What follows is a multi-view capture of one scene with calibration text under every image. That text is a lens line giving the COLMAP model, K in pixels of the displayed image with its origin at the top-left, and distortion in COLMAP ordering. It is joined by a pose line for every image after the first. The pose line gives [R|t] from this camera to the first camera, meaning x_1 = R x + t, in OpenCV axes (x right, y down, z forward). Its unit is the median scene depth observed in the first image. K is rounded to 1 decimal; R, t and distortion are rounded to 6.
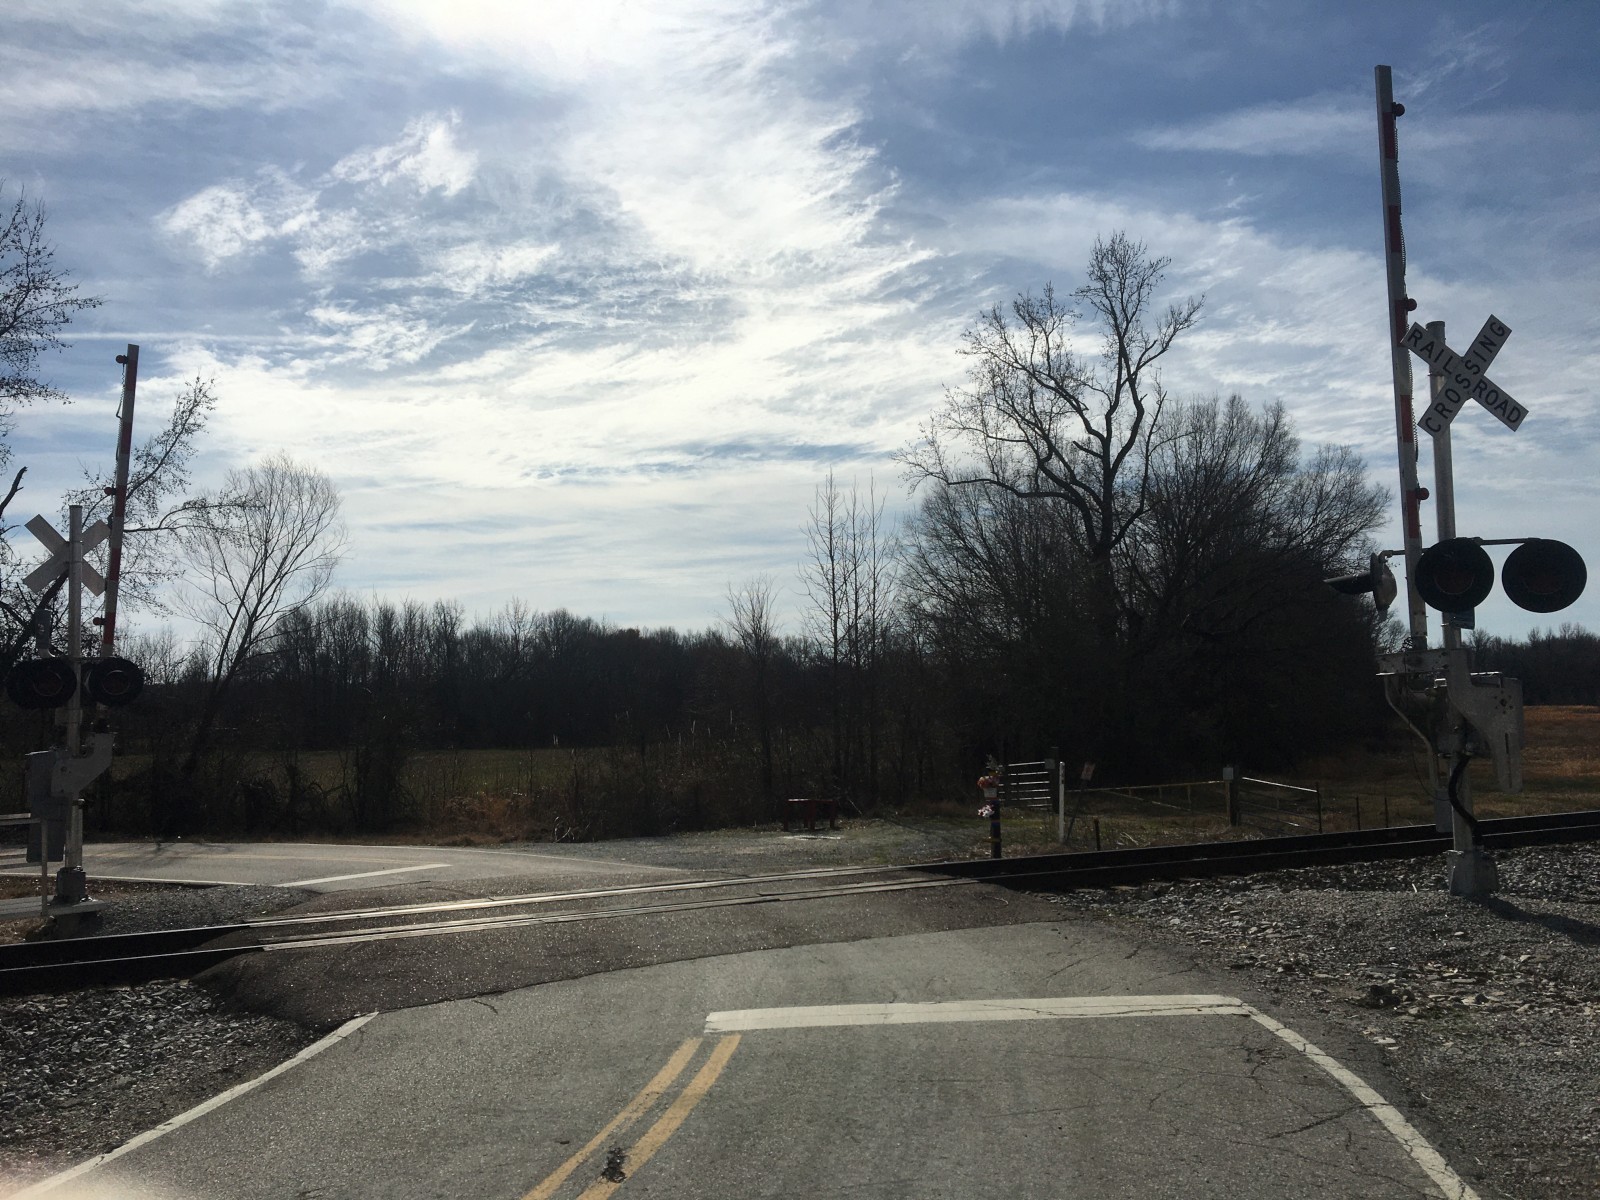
lens RADIAL K [[1381.0, 0, 783.0], [0, 1381.0, 583.7], [0, 0, 1]] dist [0.089265, -0.140408]
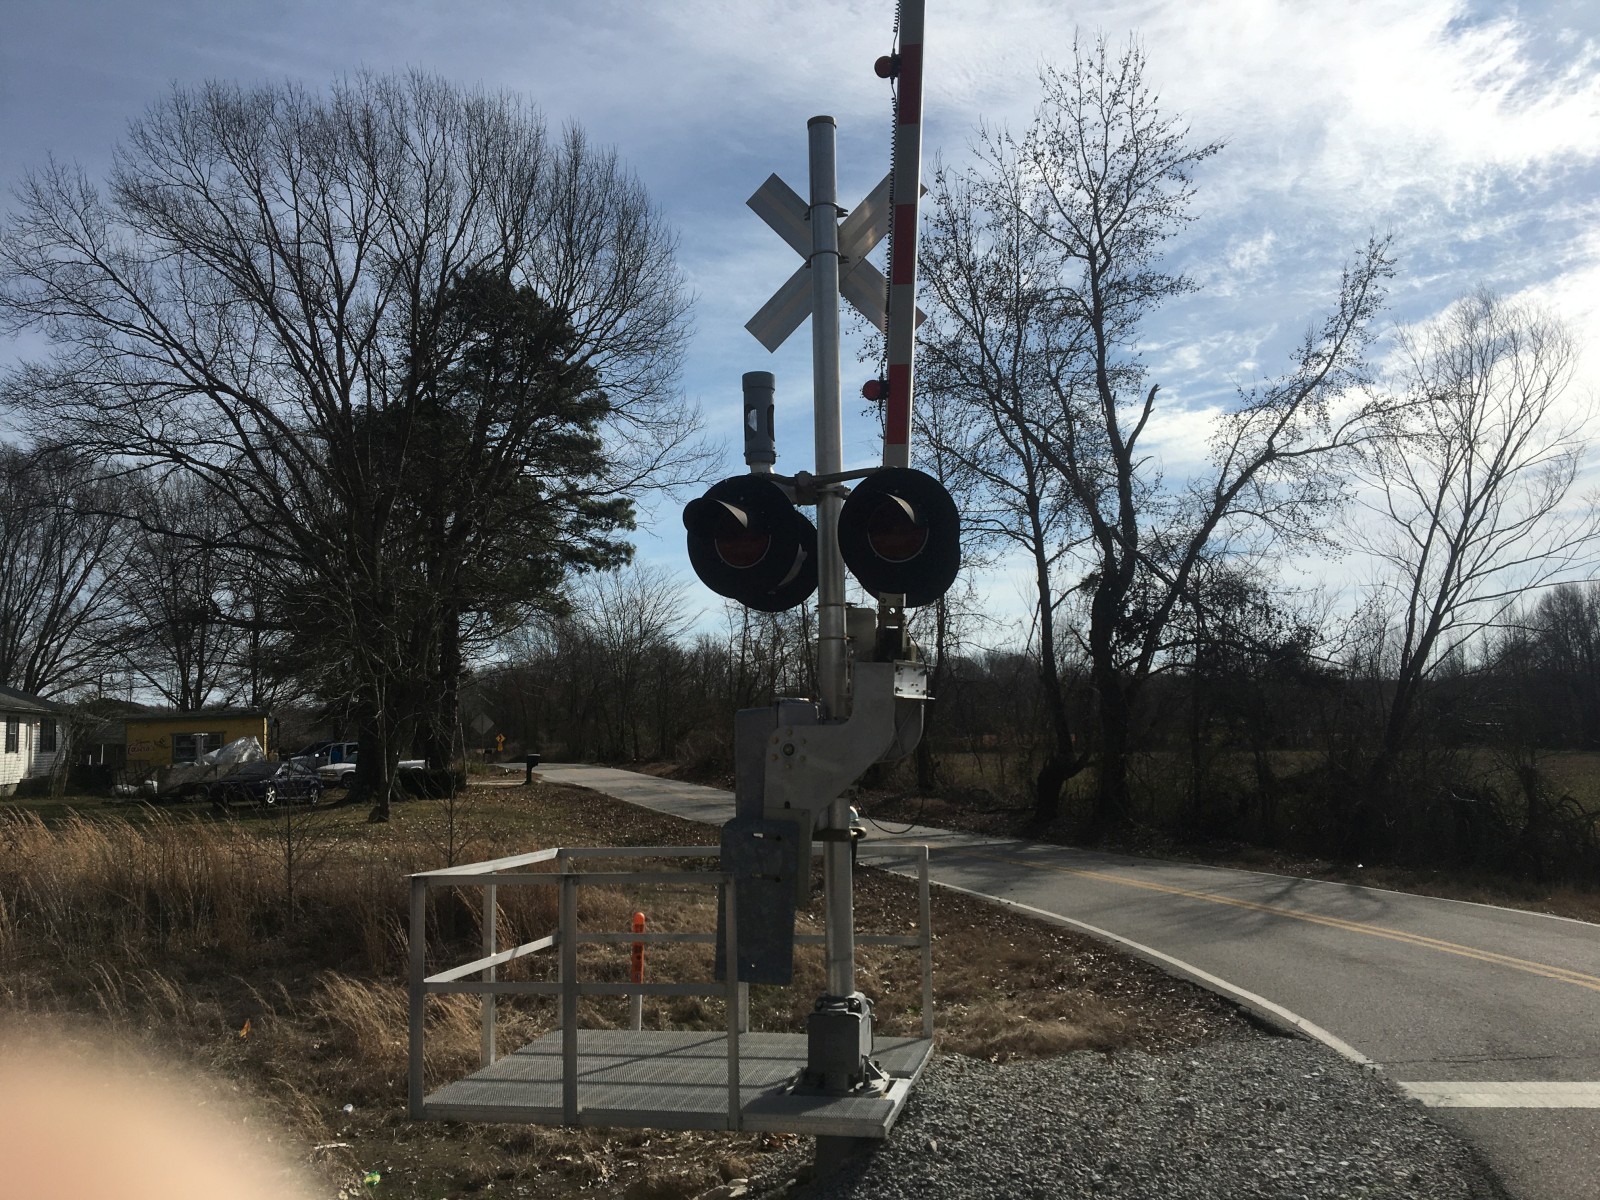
lens RADIAL K [[1381.0, 0, 783.0], [0, 1381.0, 583.7], [0, 0, 1]] dist [0.089265, -0.140408]
pose [[0.661262, -0.057443, -0.747952, -0.092012], [0.060526, 0.997899, -0.023129, 0.039718], [0.747709, -0.029976, 0.663349, 0.311600]]
